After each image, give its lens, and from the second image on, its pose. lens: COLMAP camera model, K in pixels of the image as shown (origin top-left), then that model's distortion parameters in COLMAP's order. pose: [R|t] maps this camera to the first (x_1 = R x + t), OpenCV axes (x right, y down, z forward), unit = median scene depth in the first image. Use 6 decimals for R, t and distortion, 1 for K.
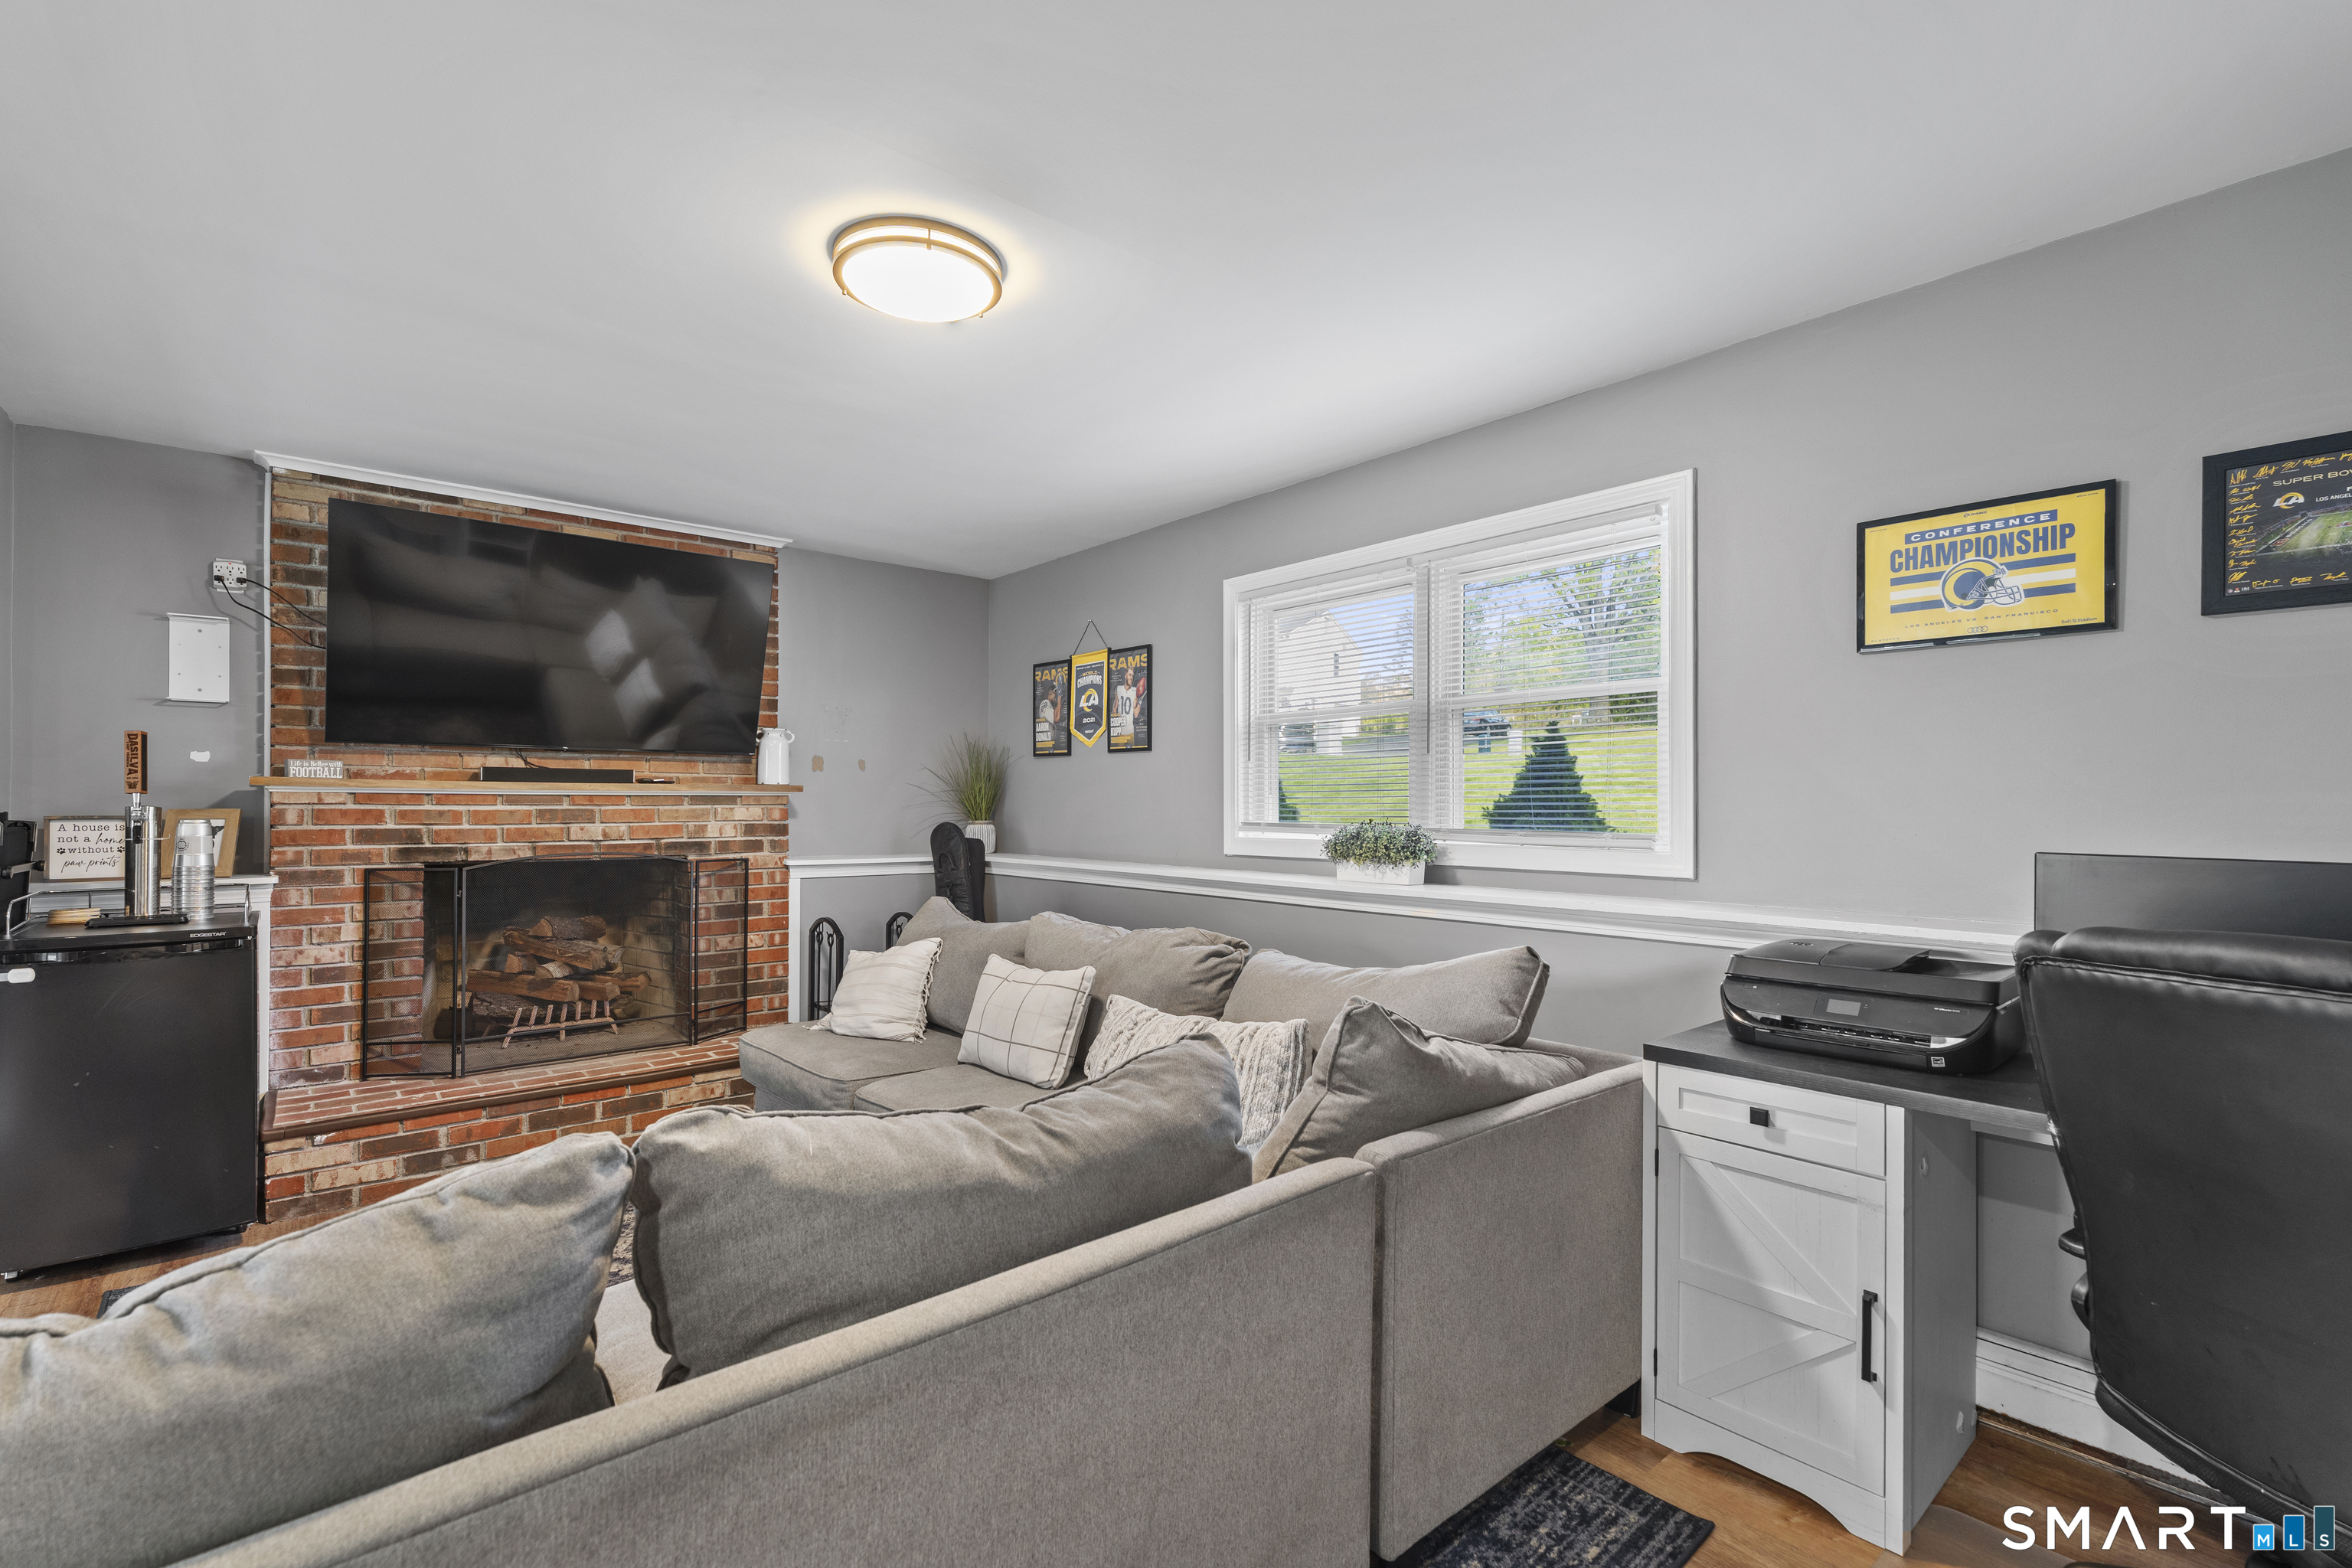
lens RADIAL K [[1065.3, 0, 1176.9], [0, 1065.3, 791.4], [0, 0, 1]] dist [0.004365, -0.001236]
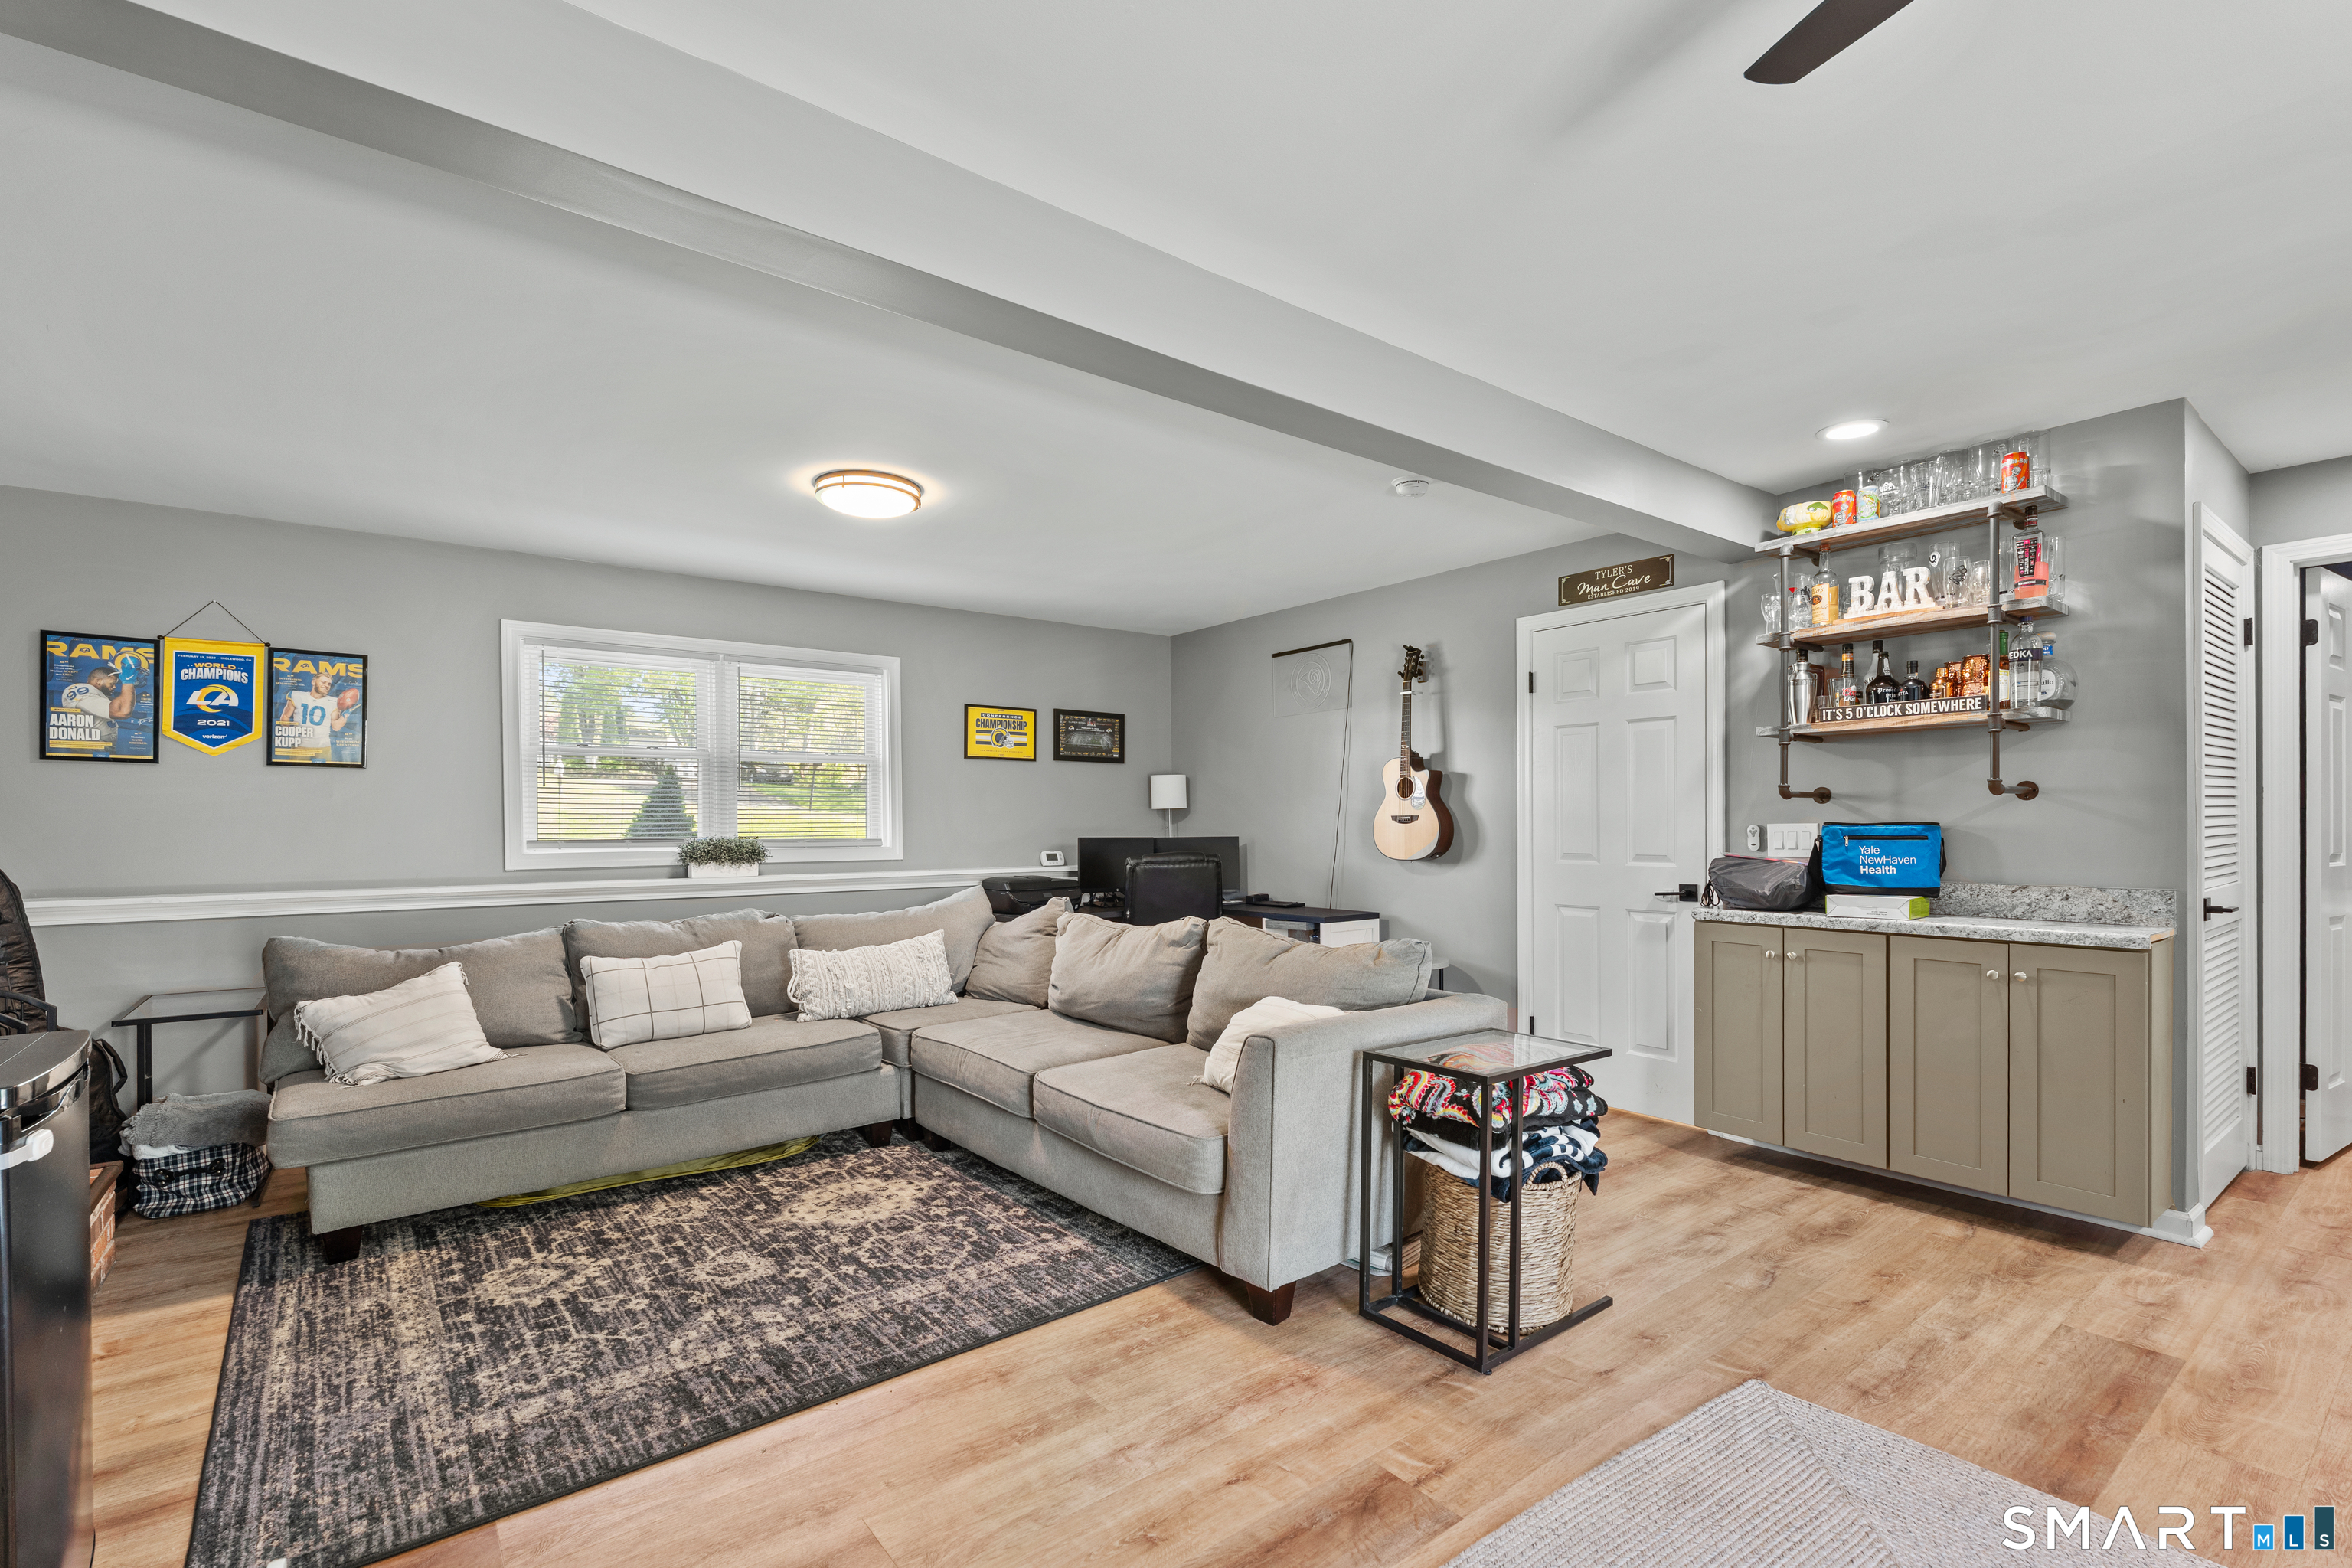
lens RADIAL K [[1065.3, 0, 1175.0], [0, 1065.3, 809.0], [0, 0, 1]] dist [0.004365, -0.001236]
pose [[0.045651, 0.012292, 0.998882, -0.924758], [-0.009407, 0.999885, -0.011875, 0.002267], [-0.998913, -0.008855, 0.045761, 0.236752]]
